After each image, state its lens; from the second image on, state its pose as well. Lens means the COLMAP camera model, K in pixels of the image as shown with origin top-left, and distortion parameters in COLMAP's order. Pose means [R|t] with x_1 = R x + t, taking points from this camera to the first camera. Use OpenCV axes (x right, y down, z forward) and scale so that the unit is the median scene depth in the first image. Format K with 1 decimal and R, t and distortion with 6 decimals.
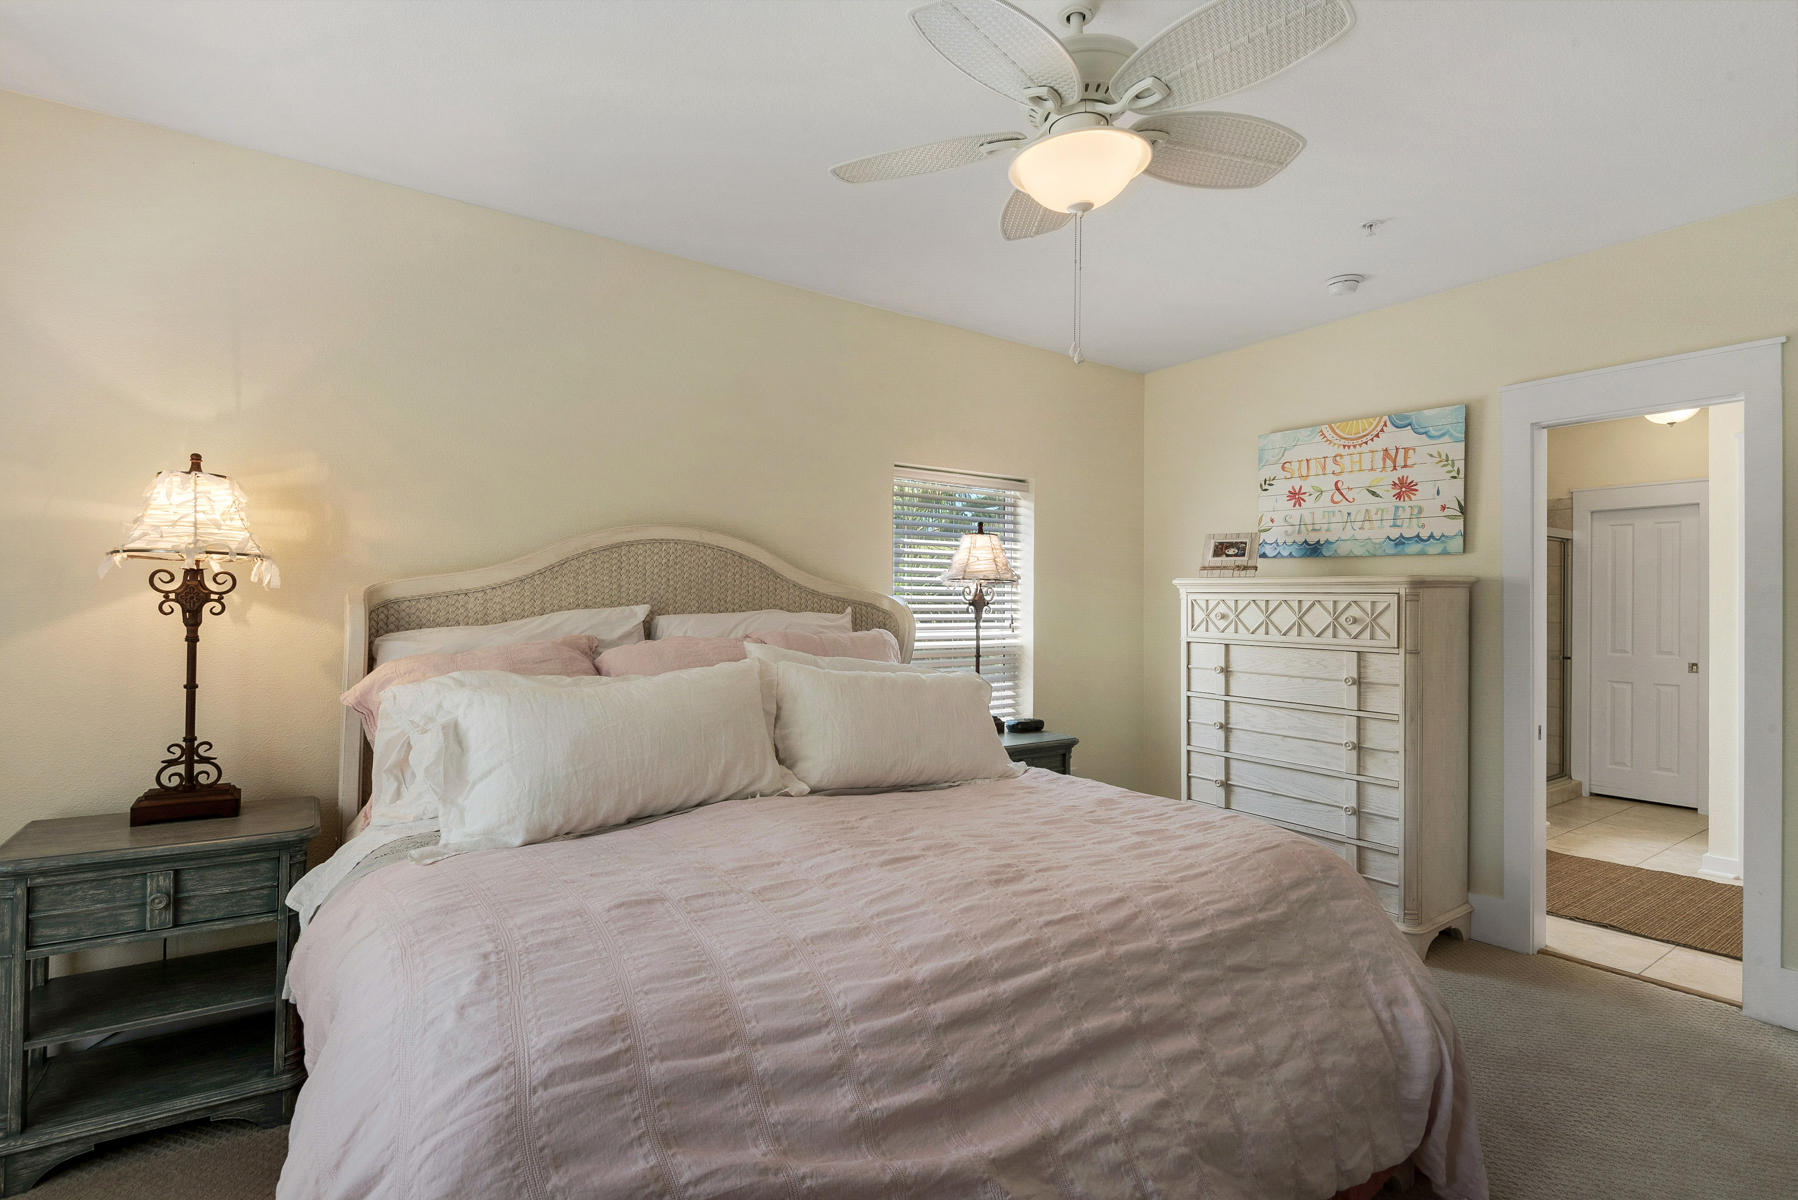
lens RADIAL K [[867.8, 0, 899.0], [0, 867.8, 600.0], [0, 0, 1]] dist [-0.000125, -0.000080]
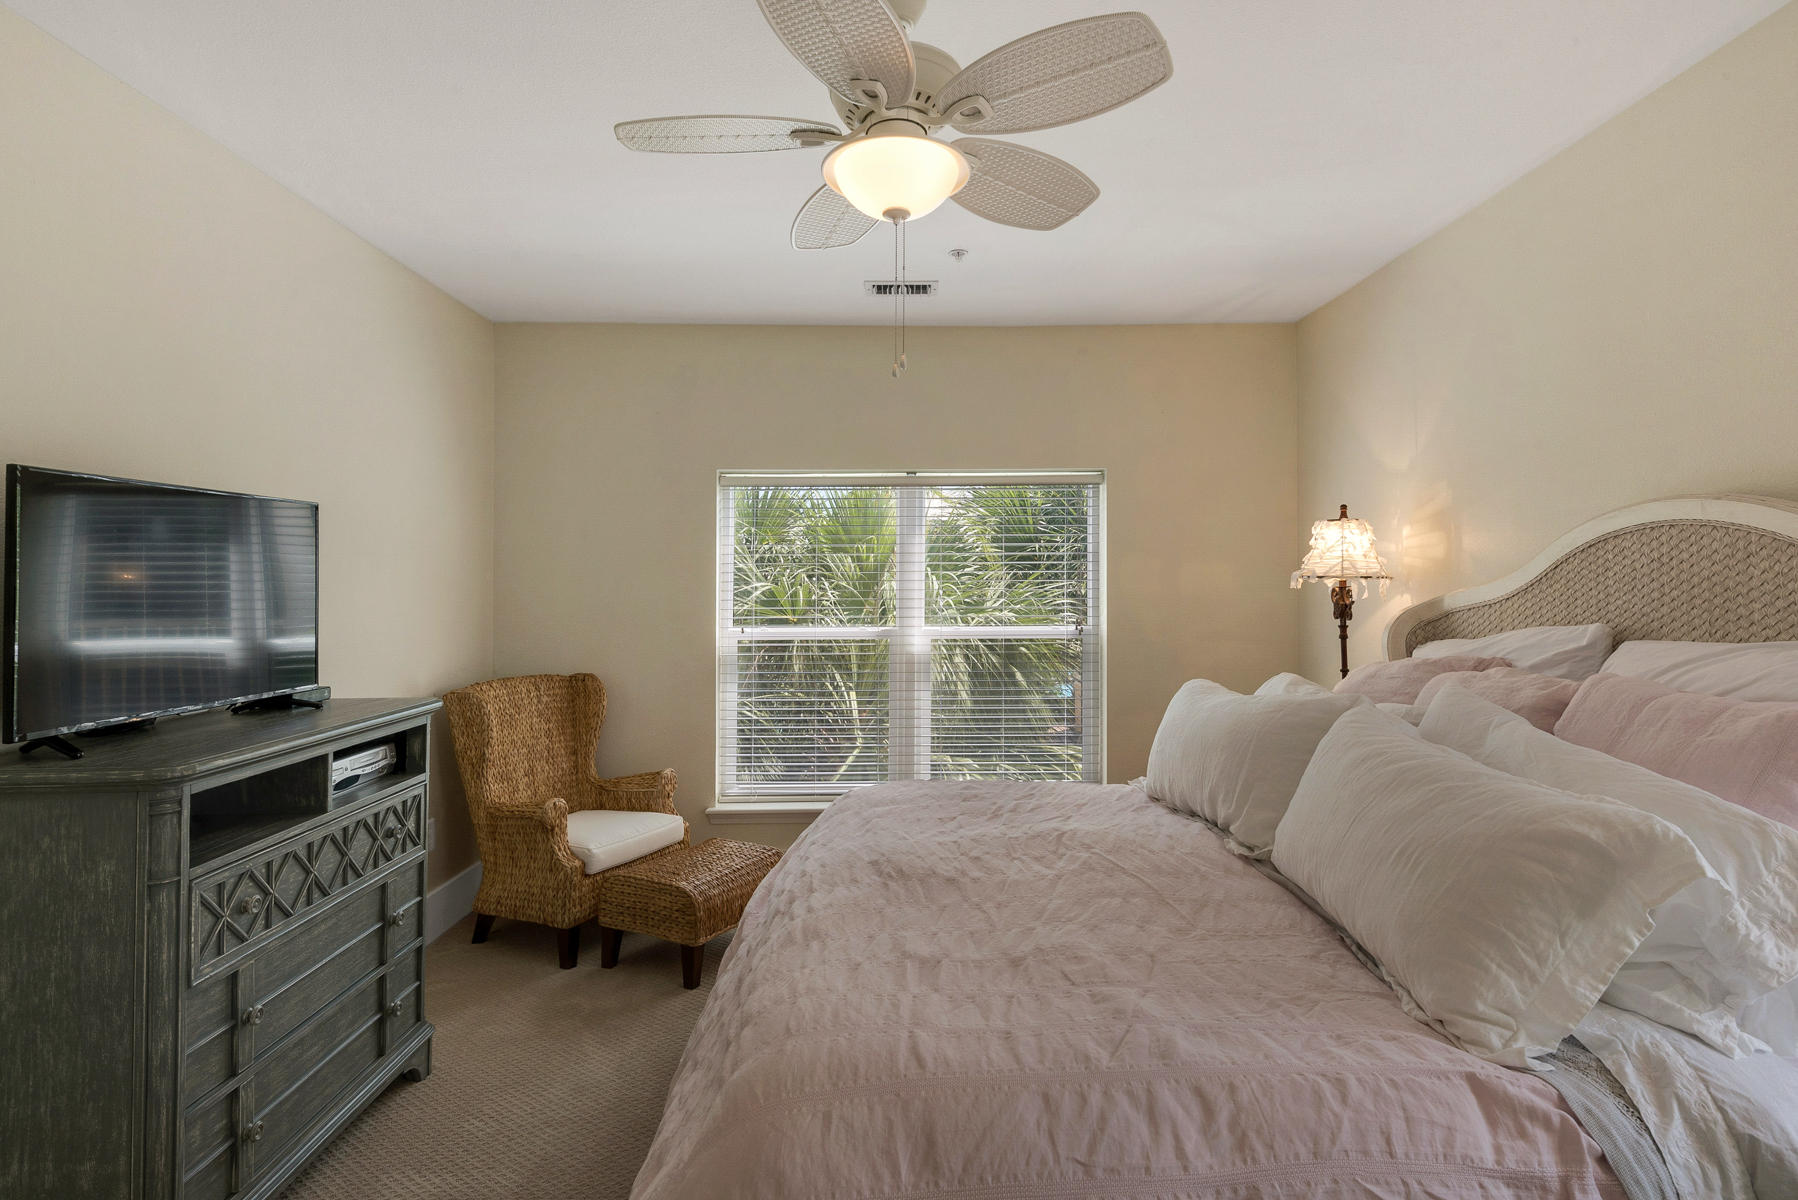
lens RADIAL K [[963.2, 0, 899.0], [0, 963.2, 600.0], [0, 0, 1]] dist [0.050741, -0.046673]
pose [[-0.550494, 0.007662, -0.834804, 0.597485], [0.008405, 0.999958, 0.003636, -0.018822], [0.834797, -0.005015, -0.550536, 0.858441]]
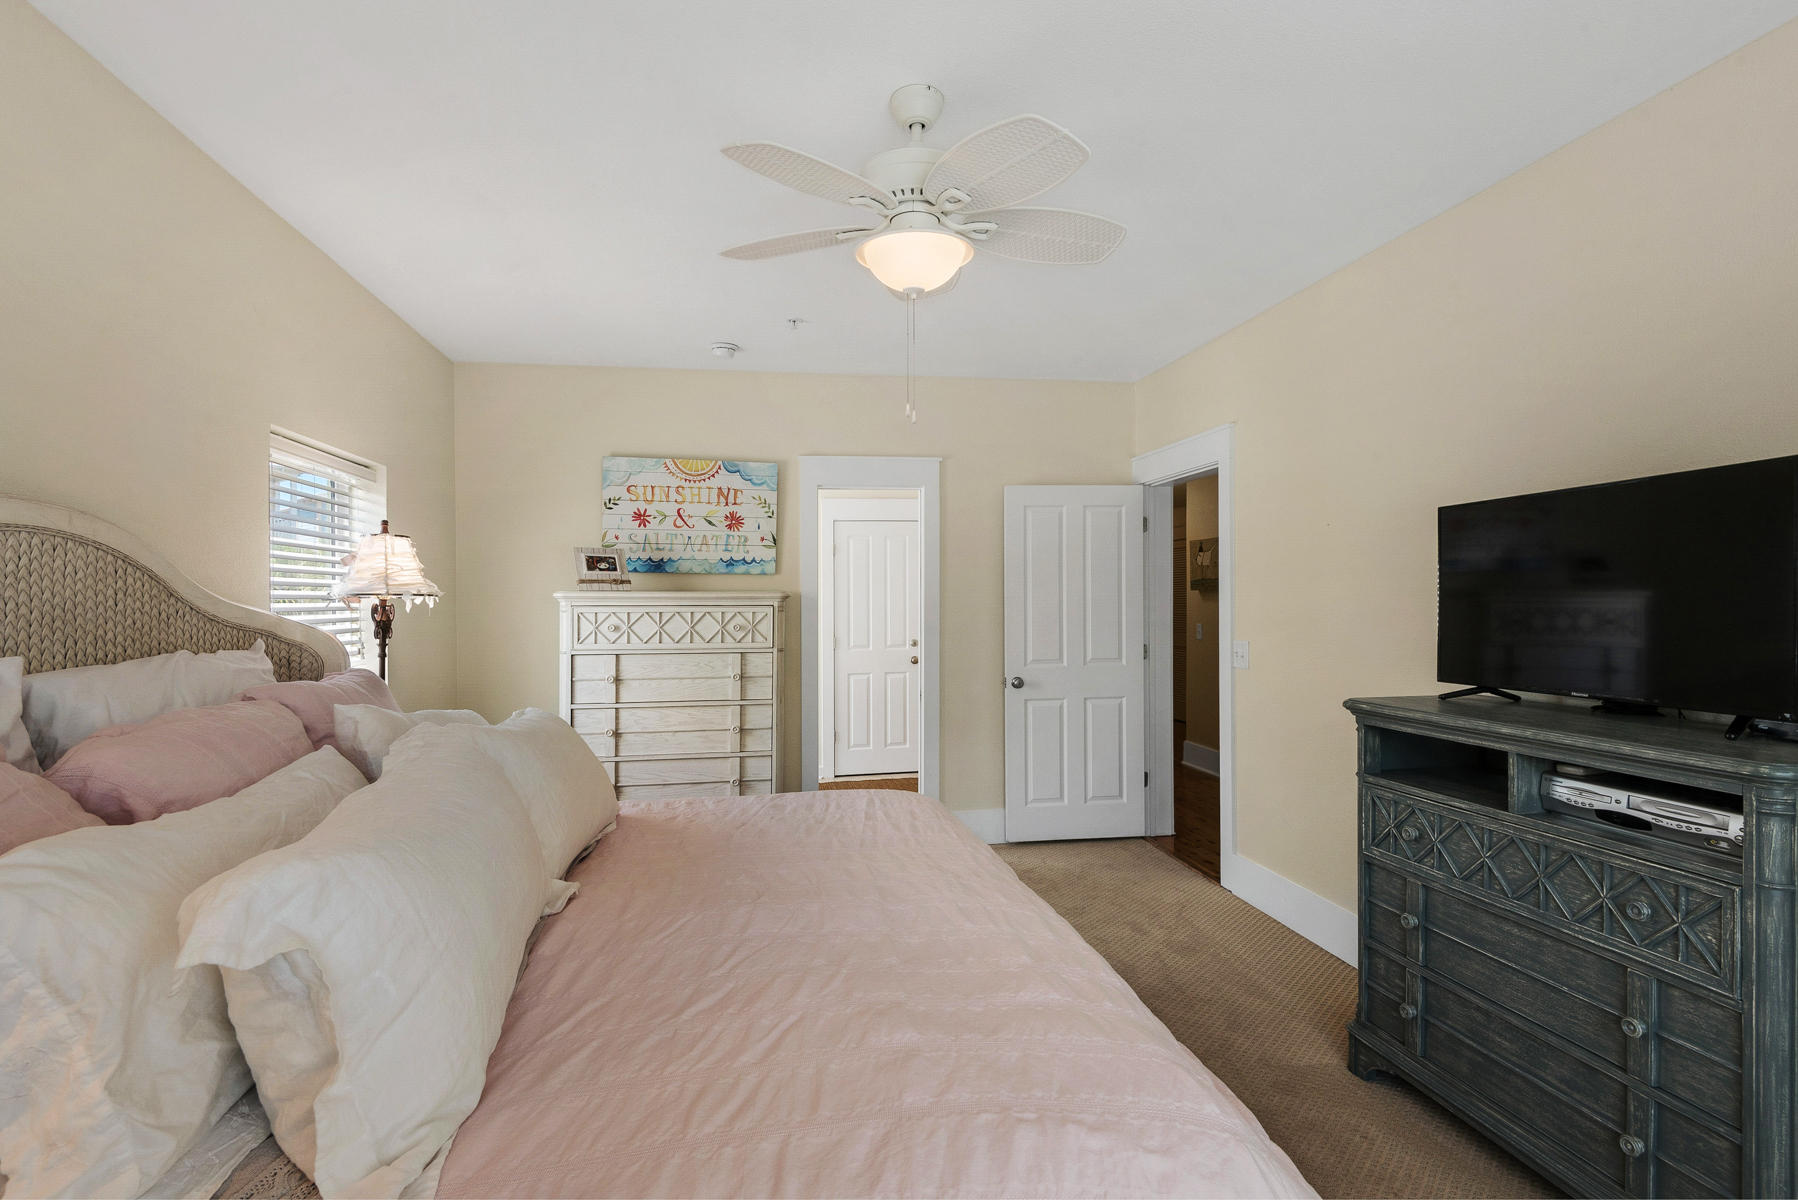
lens RADIAL K [[842.2, 0, 899.0], [0, 842.2, 600.0], [0, 0, 1]] dist [0.000709, 0.000046]
pose [[0.388362, -0.011896, 0.921430, -0.450730], [0.007105, 0.999926, 0.009915, -0.023966], [-0.921480, 0.002696, 0.388417, 0.299264]]
